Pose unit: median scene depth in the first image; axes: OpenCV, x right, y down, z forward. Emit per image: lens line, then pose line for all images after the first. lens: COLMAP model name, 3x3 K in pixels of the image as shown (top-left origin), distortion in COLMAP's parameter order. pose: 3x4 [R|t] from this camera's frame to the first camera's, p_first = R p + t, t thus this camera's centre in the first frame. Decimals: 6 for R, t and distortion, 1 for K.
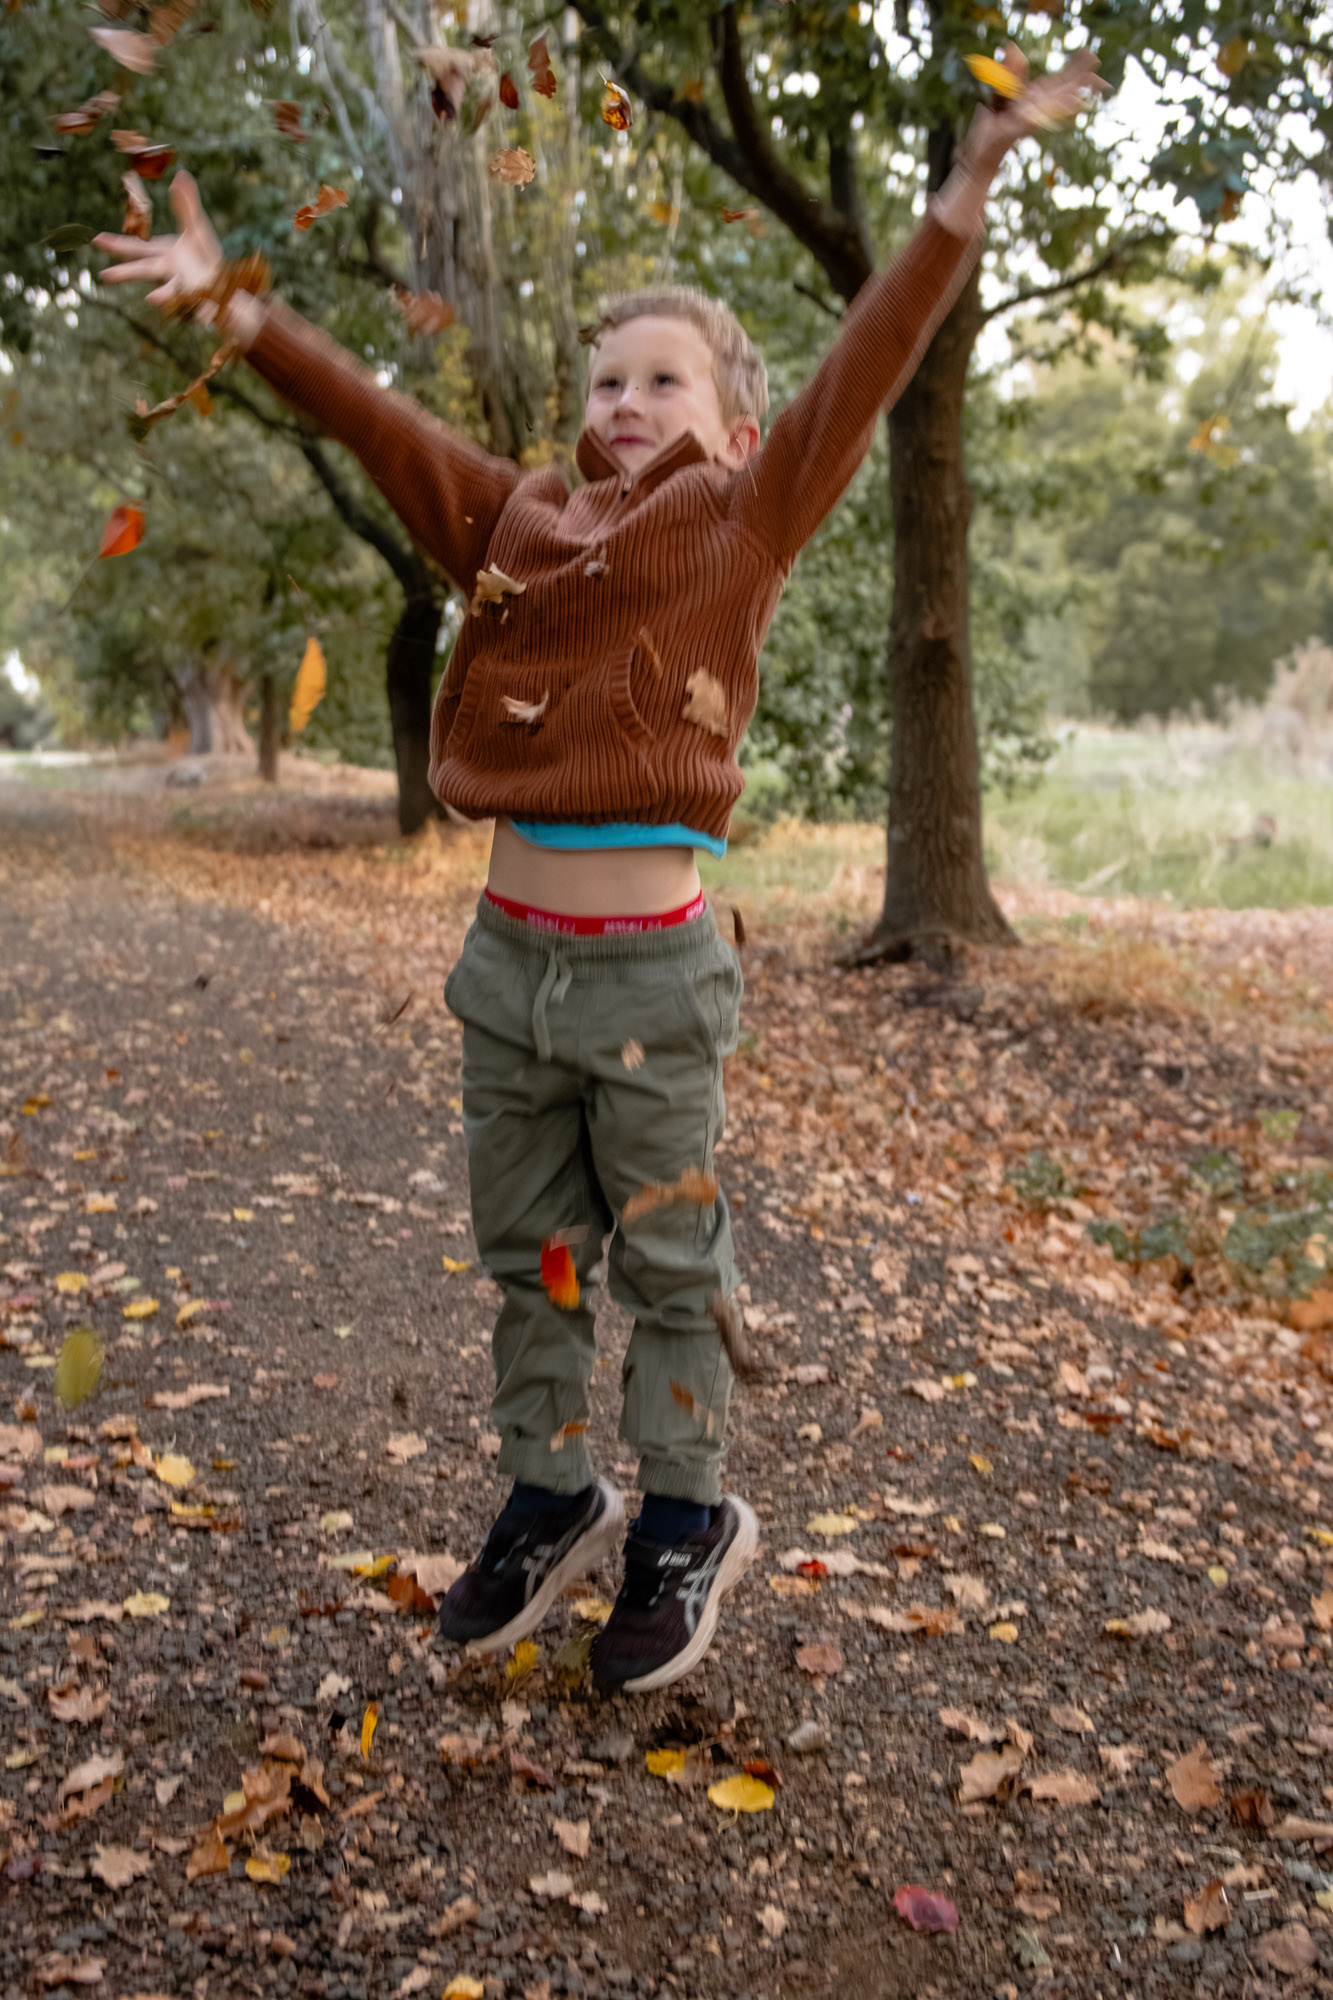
lens RADIAL K [[2316.2, 0, 666.5], [0, 2316.2, 1000.0], [0, 0, 1]] dist [-0.013163, -0.084571]
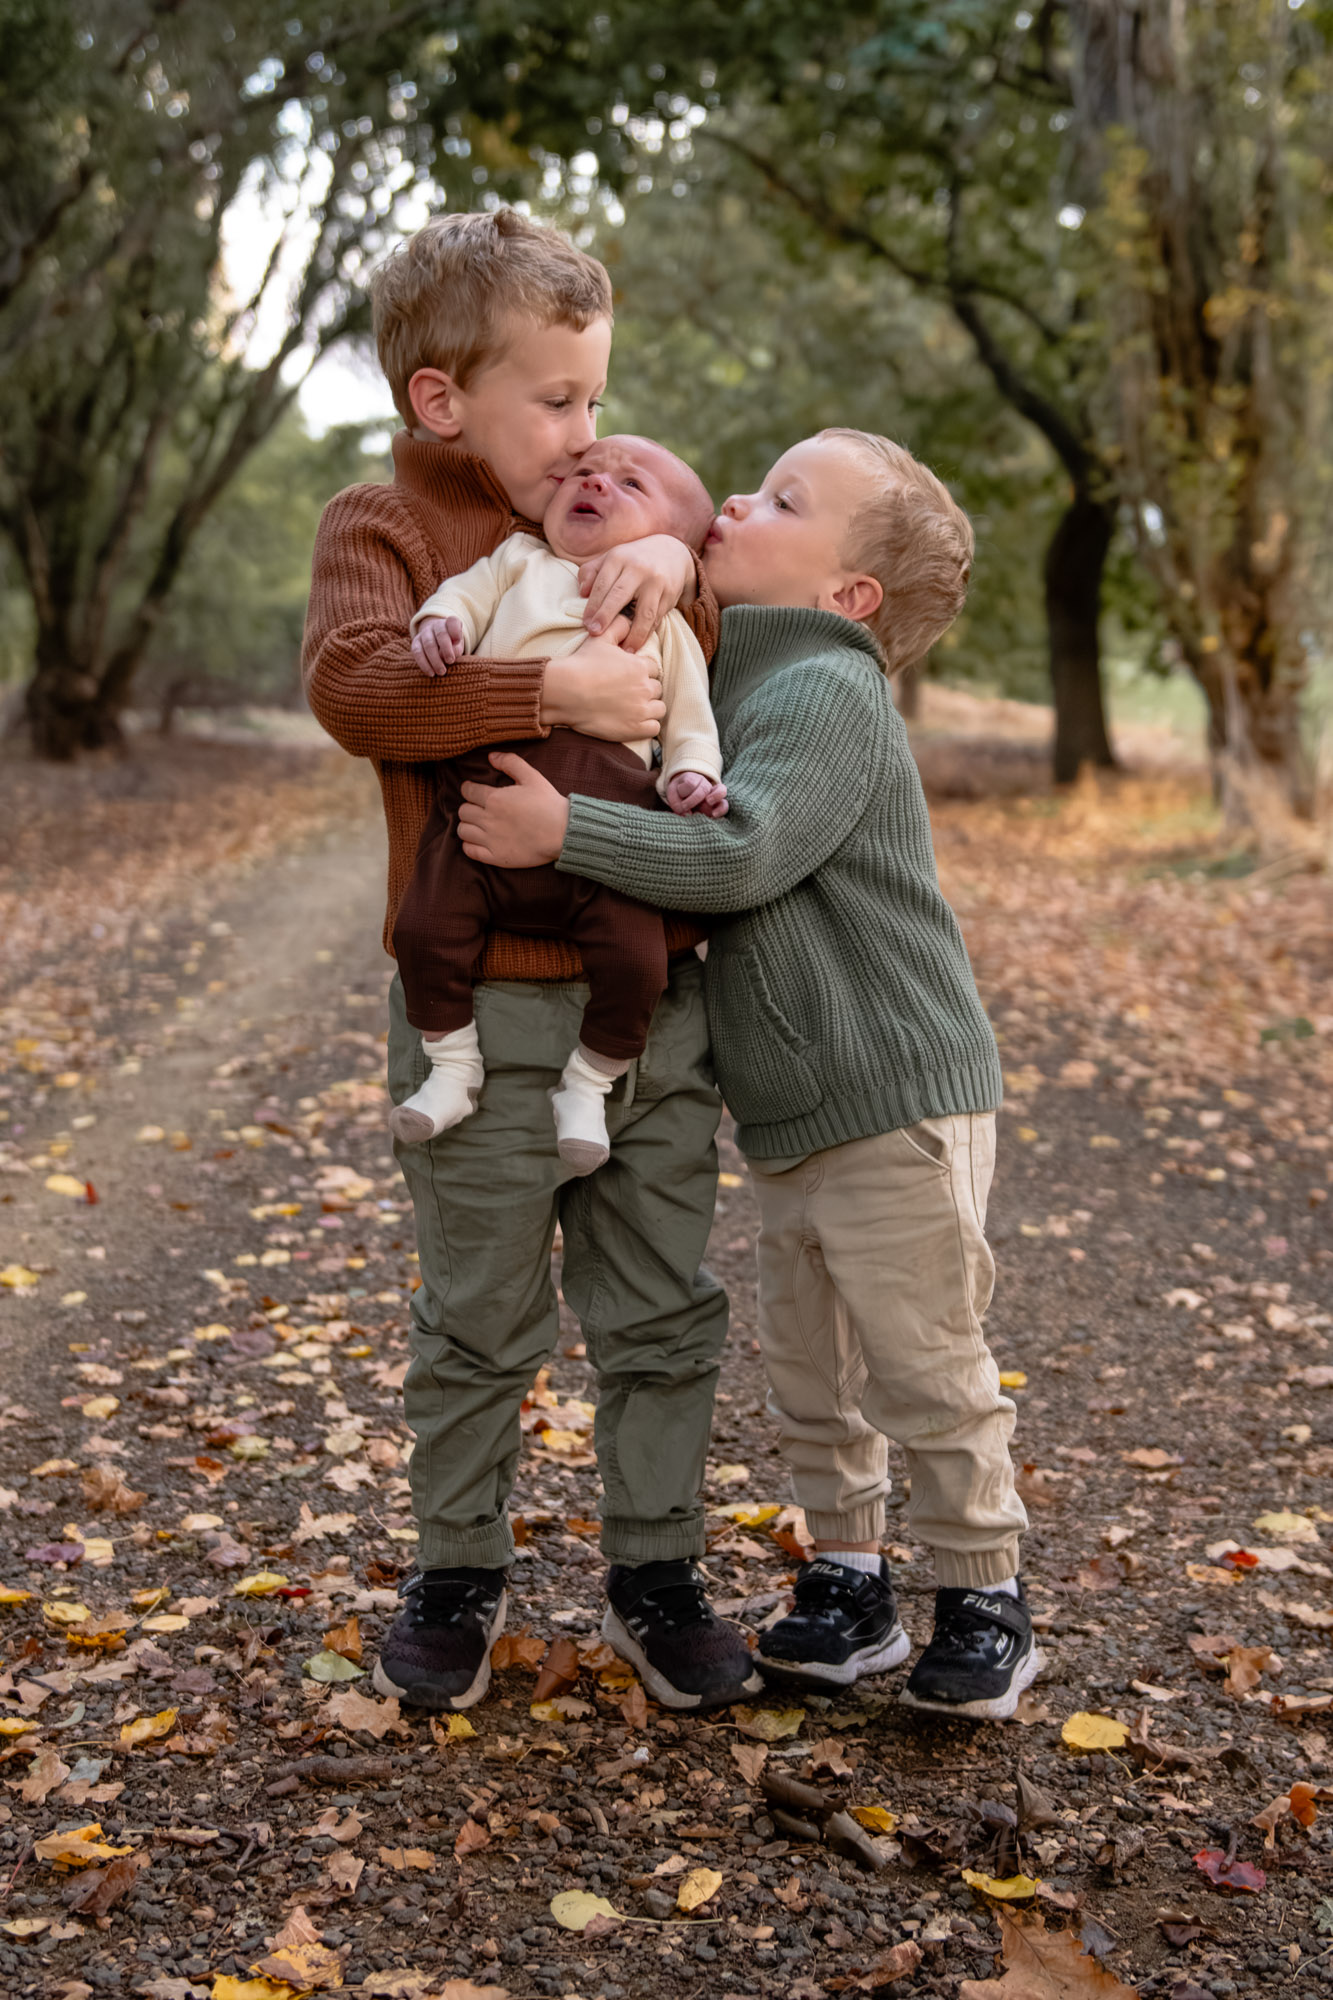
lens RADIAL K [[2915.3, 0, 666.5], [0, 2915.3, 1000.0], [0, 0, 1]] dist [0.023956, 0.009153]
pose [[0.966391, 0.036390, -0.254489, 0.071494], [-0.036508, 0.999324, 0.004261, 0.020050], [0.254473, 0.005173, 0.967066, -0.074702]]
